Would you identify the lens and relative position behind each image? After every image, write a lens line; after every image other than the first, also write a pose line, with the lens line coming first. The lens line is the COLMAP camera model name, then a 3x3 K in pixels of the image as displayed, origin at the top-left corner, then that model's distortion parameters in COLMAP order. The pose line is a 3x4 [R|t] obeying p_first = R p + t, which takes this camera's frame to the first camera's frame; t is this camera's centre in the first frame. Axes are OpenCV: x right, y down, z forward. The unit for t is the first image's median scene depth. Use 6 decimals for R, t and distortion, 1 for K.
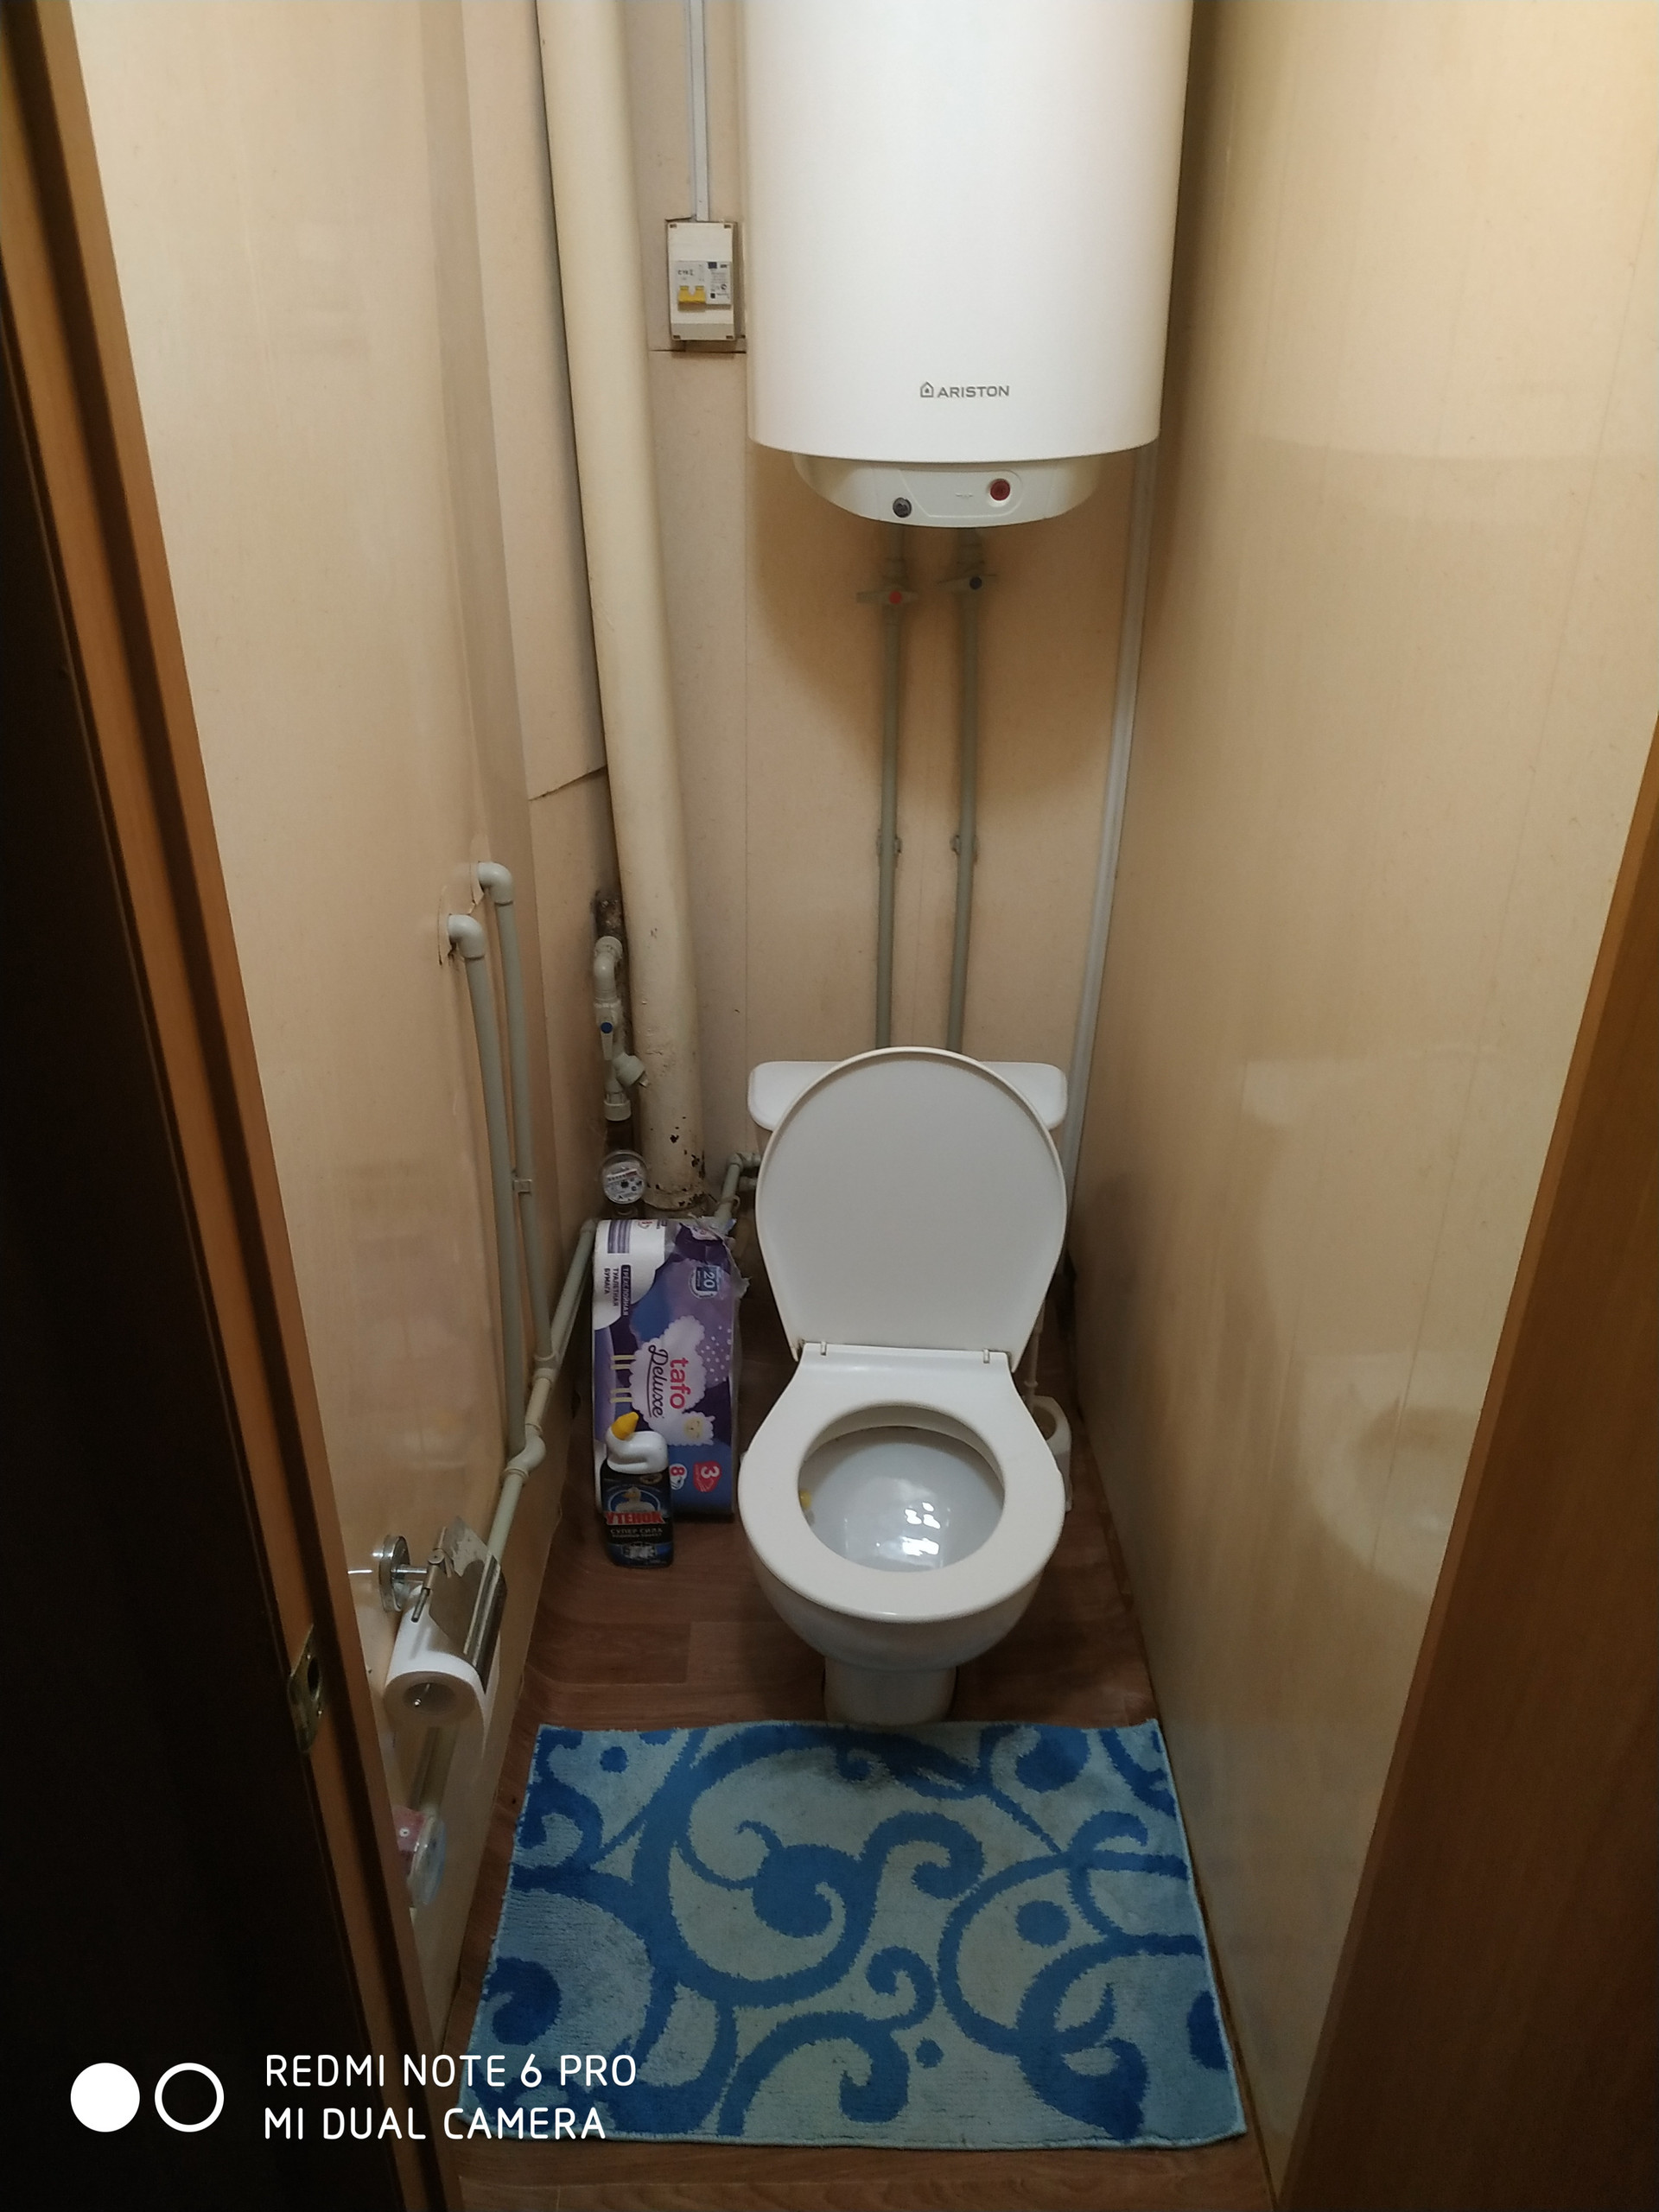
lens RADIAL K [[1599.5, 0, 819.6], [0, 1599.5, 1115.9], [0, 0, 1]] dist [0.004899, -0.040046]
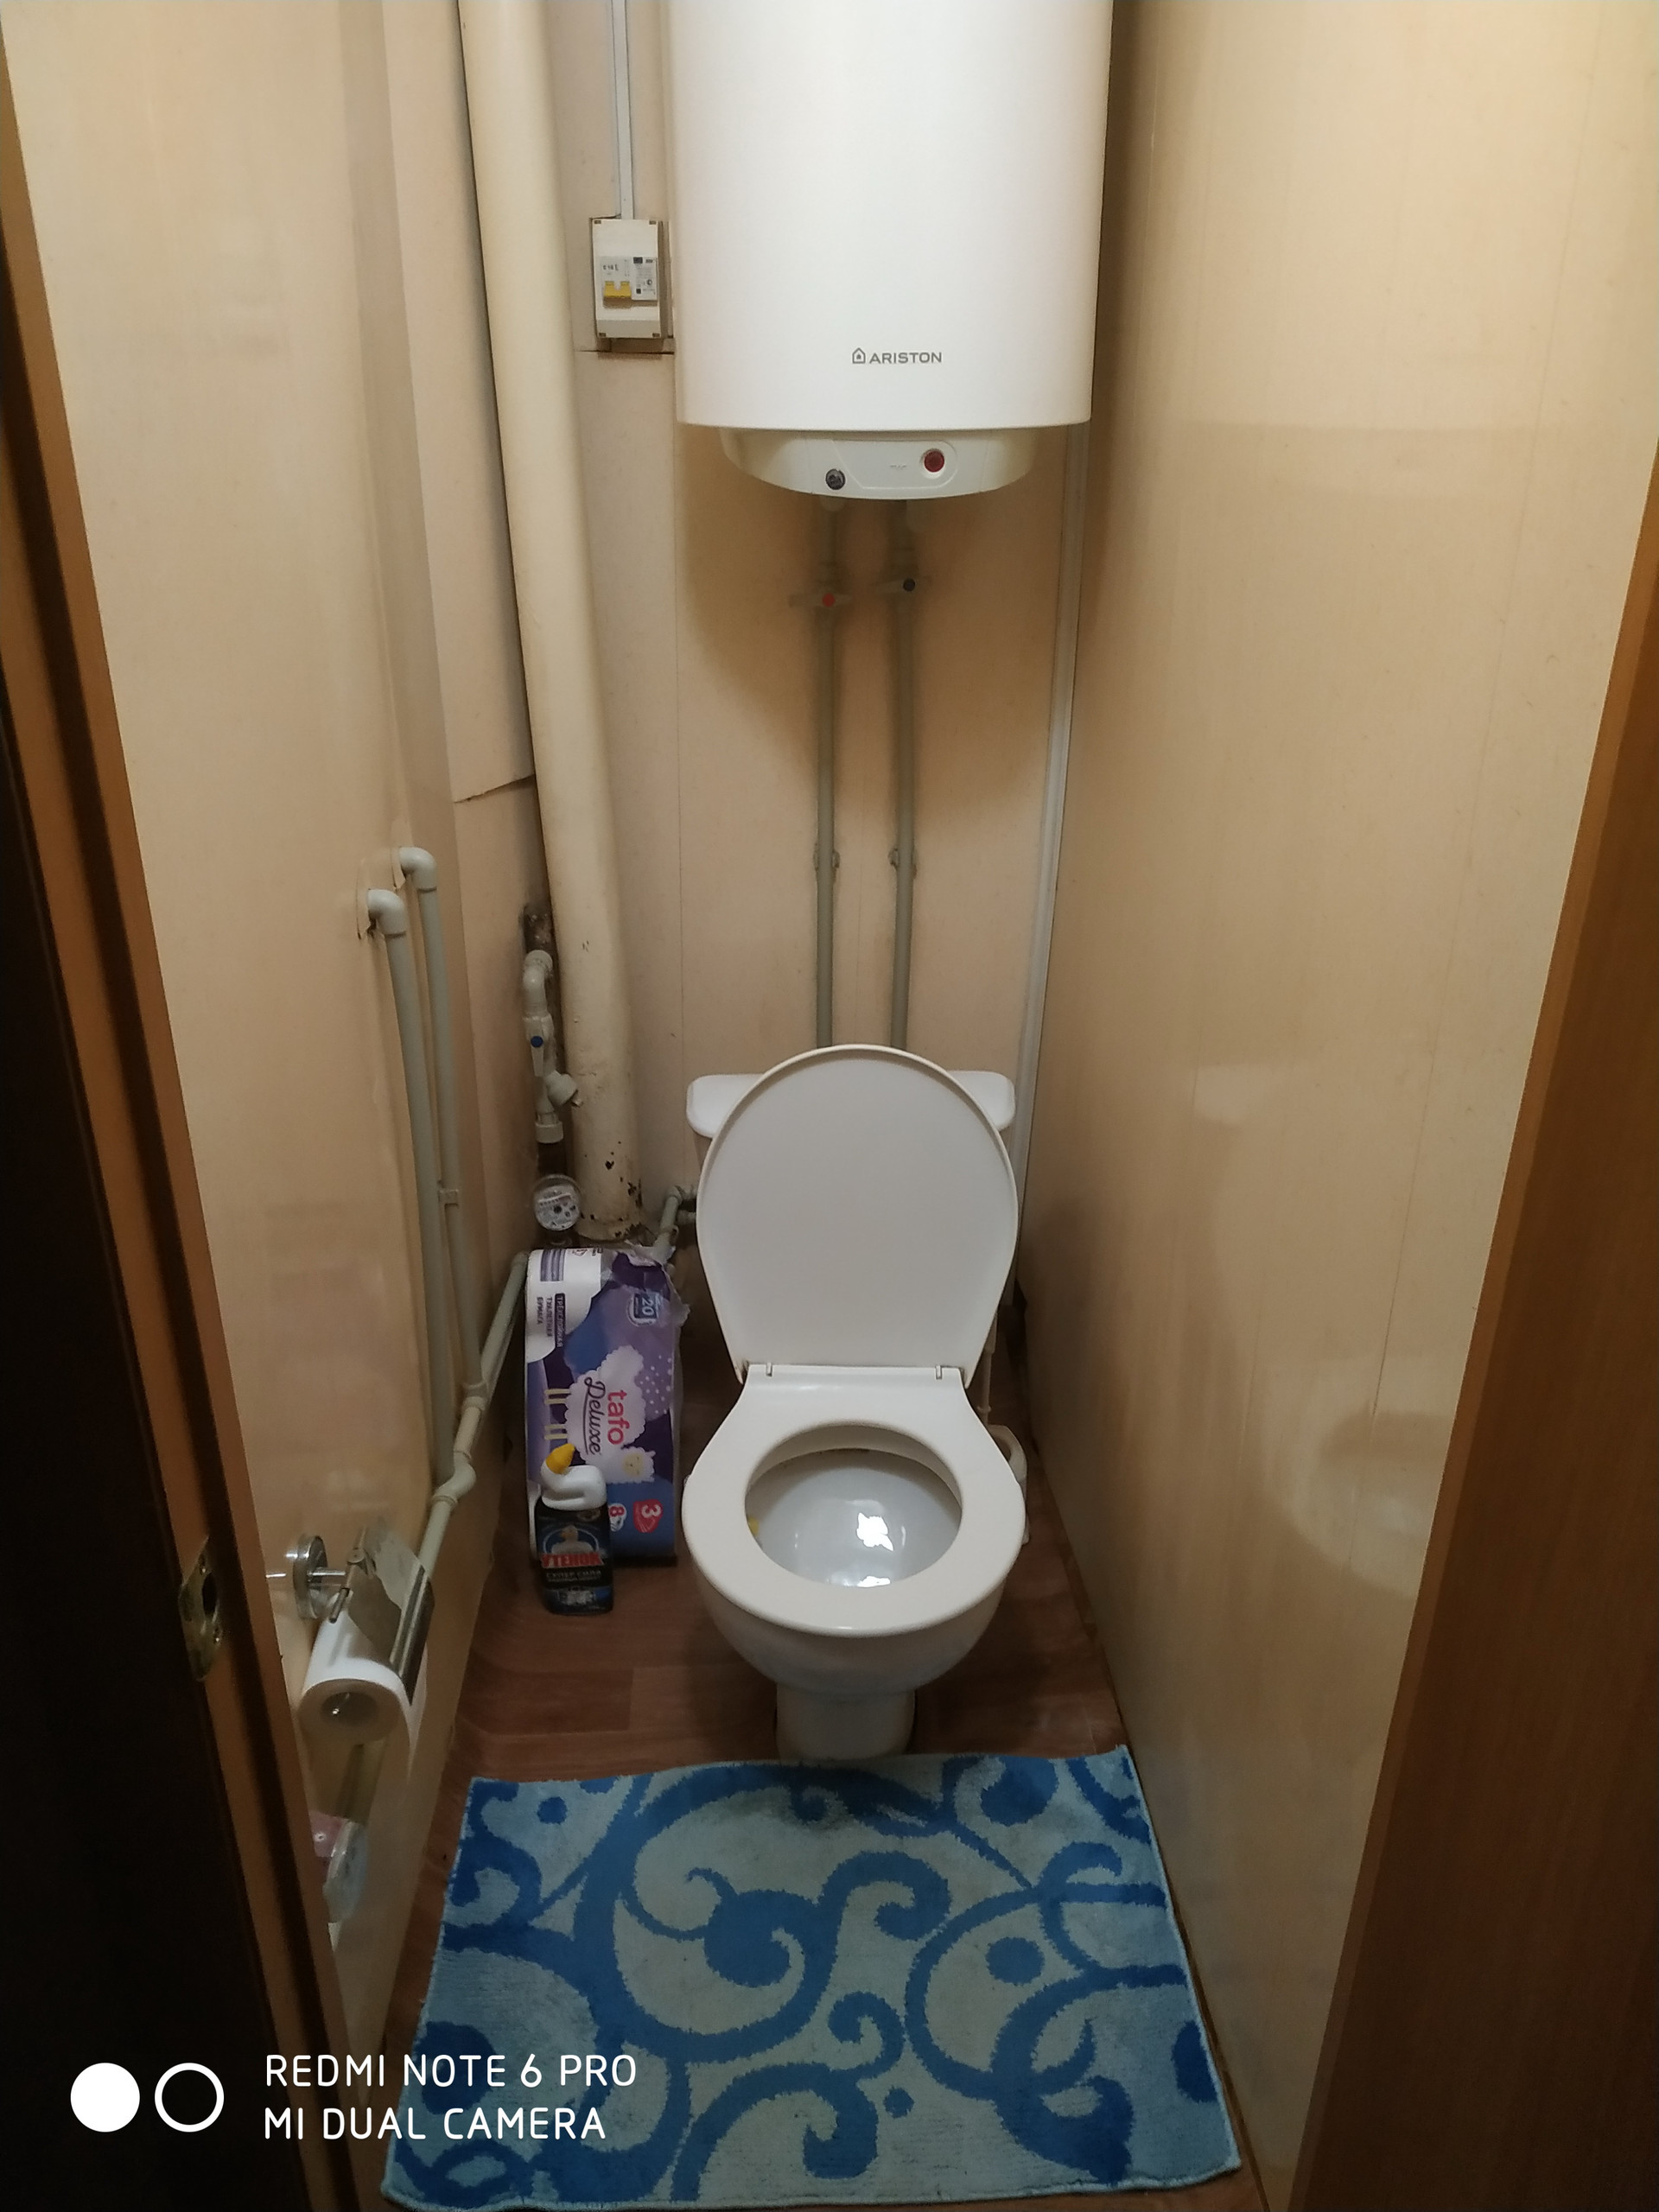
lens RADIAL K [[1590.6, 0, 835.4], [0, 1590.6, 1174.2], [0, 0, 1]] dist [0.002265, -0.032098]
pose [[0.998460, -0.017219, 0.052731, -0.006507], [0.020171, 0.998228, -0.055984, 0.089800], [-0.051674, 0.056961, 0.997038, 0.046512]]
